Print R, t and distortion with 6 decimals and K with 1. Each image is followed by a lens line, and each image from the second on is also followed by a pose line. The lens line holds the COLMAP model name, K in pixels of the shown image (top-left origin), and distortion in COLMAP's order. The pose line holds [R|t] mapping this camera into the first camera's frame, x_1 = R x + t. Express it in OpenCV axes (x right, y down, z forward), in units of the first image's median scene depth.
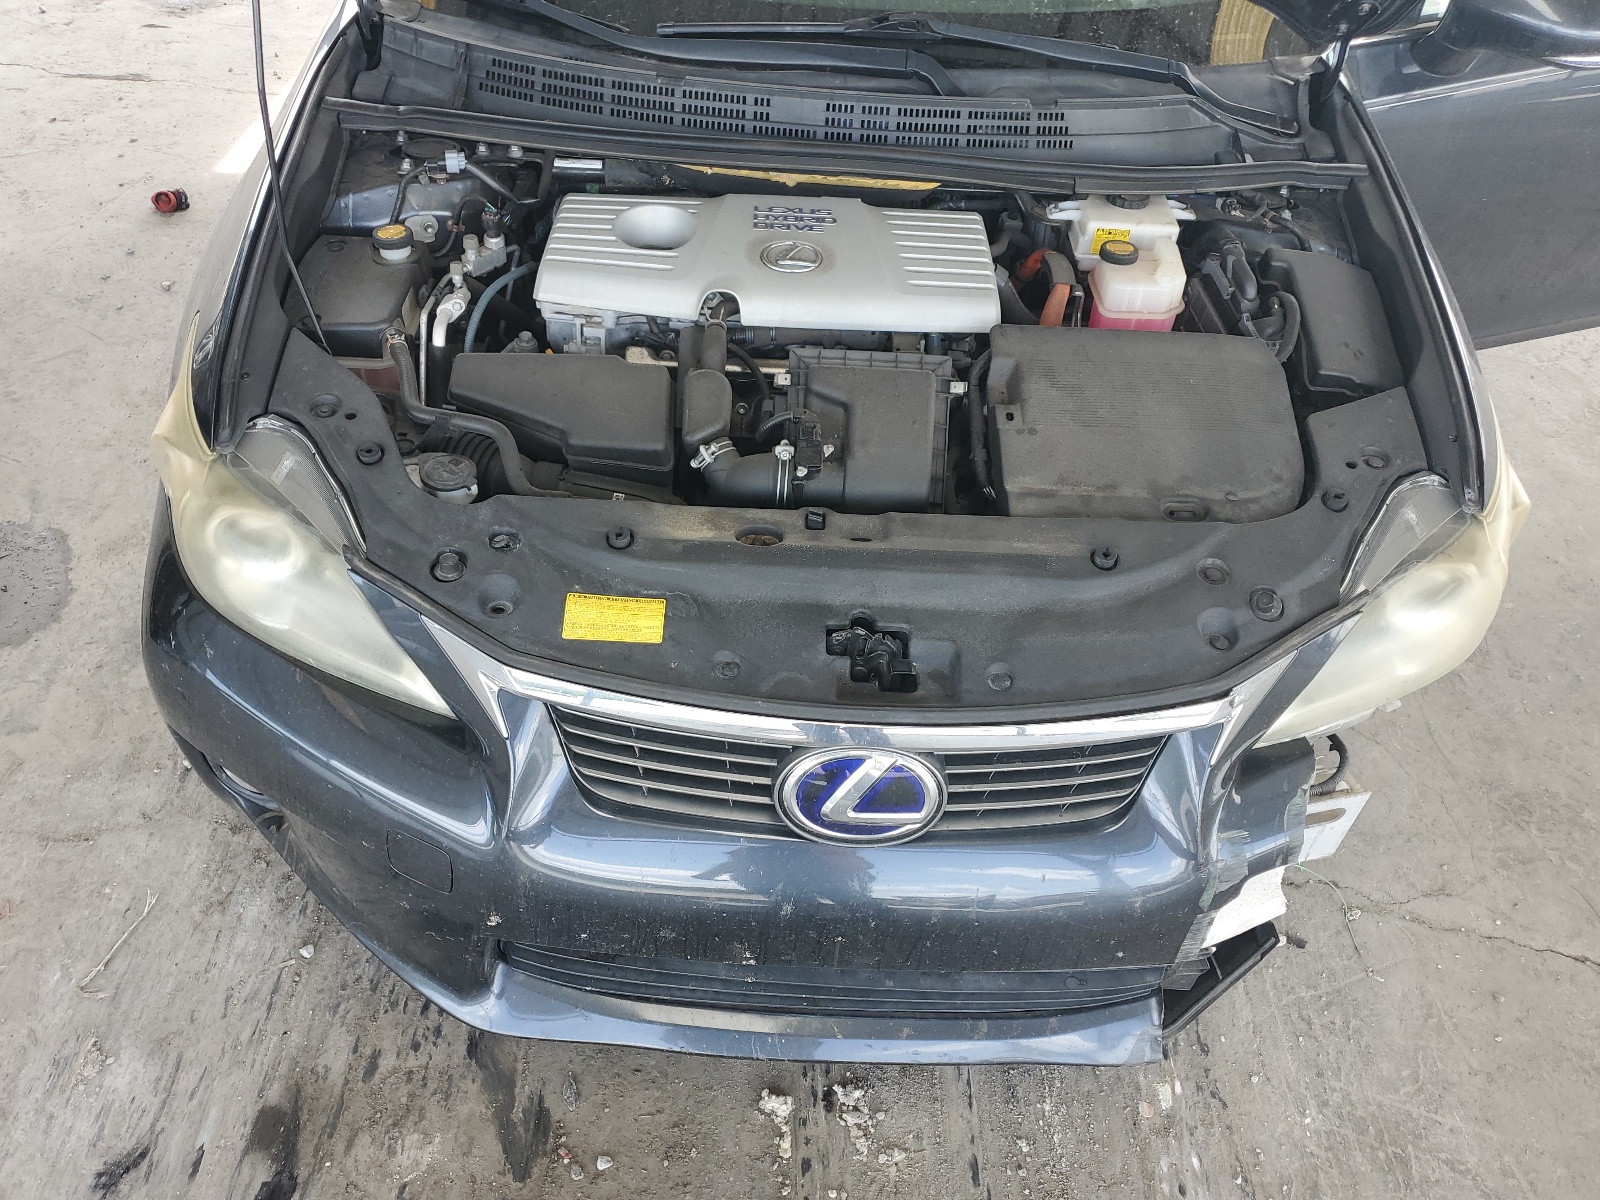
lens RADIAL K [[1221.0, 0, 805.0], [0, 1221.0, 607.0], [0, 0, 1]] dist [0.012631, 0.018270]
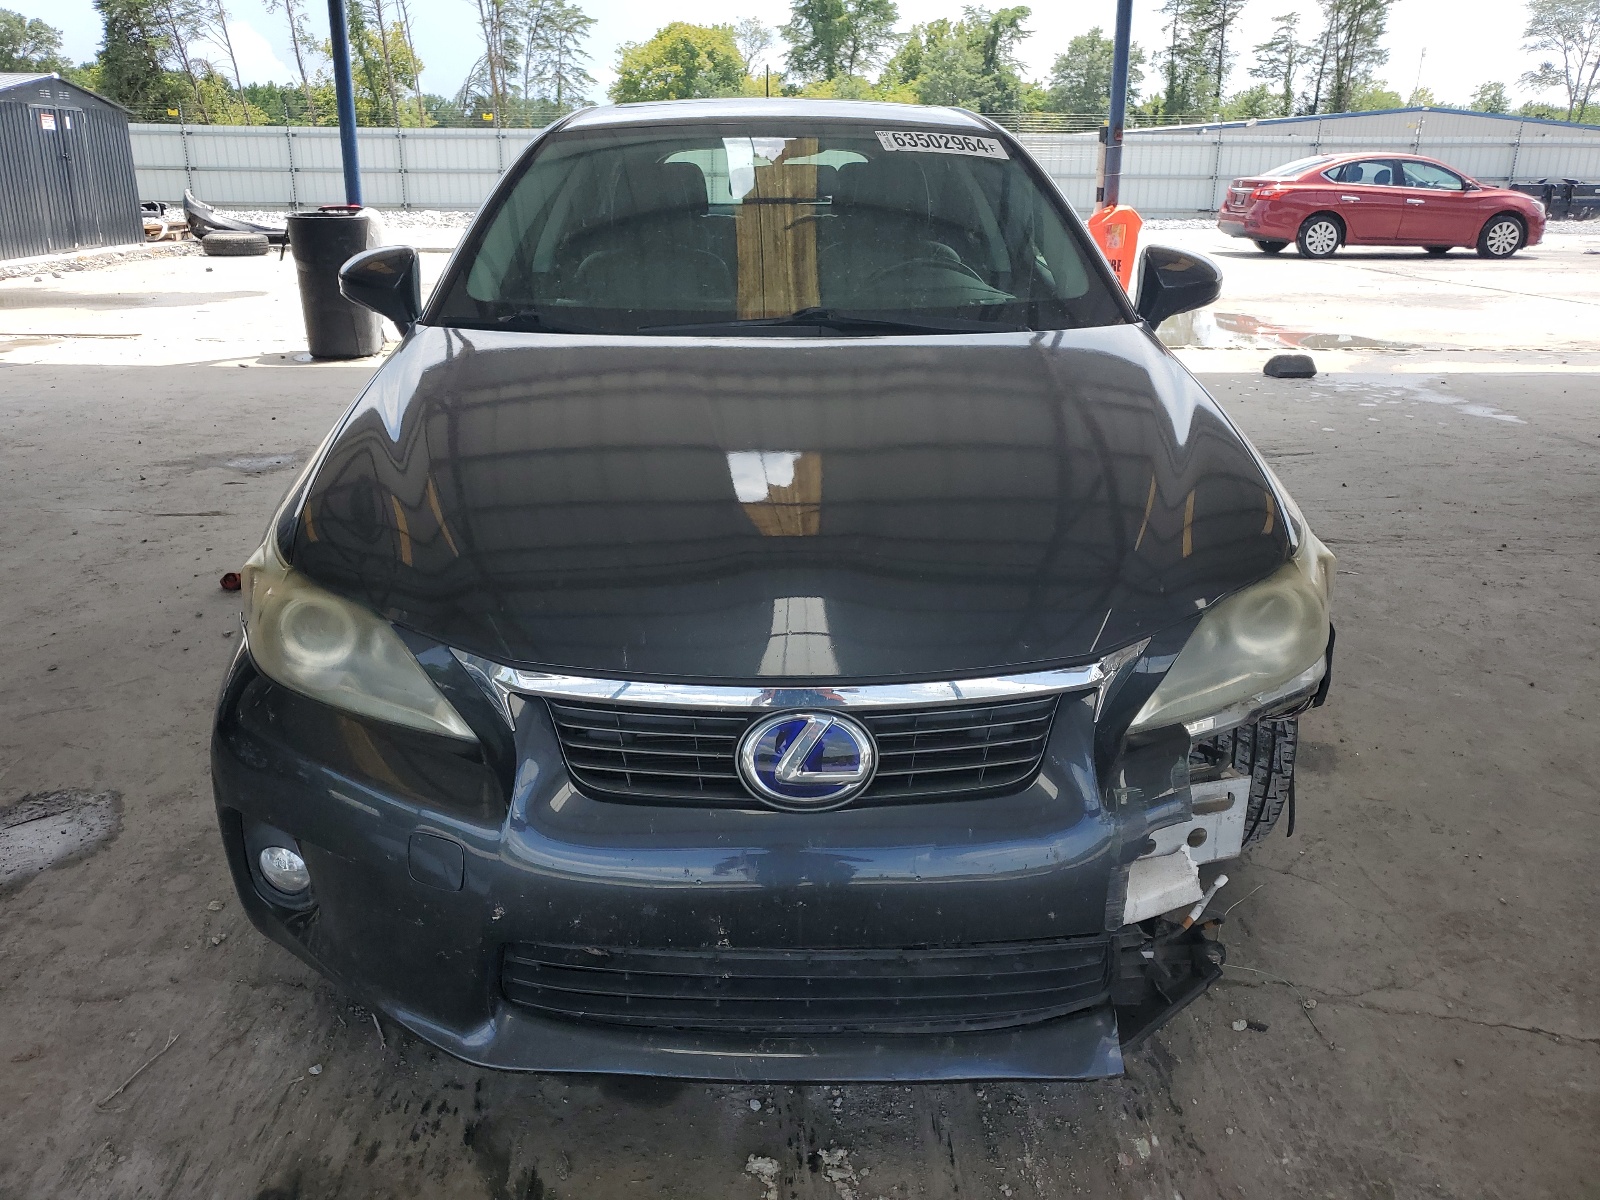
lens RADIAL K [[1221.0, 0, 793.3], [0, 1221.0, 589.8], [0, 0, 1]] dist [0.012631, 0.018270]
pose [[0.998002, -0.063123, 0.002656, 0.028324], [0.058938, 0.915042, -0.399030, 0.354224], [0.022757, 0.398389, 0.916934, -0.126893]]
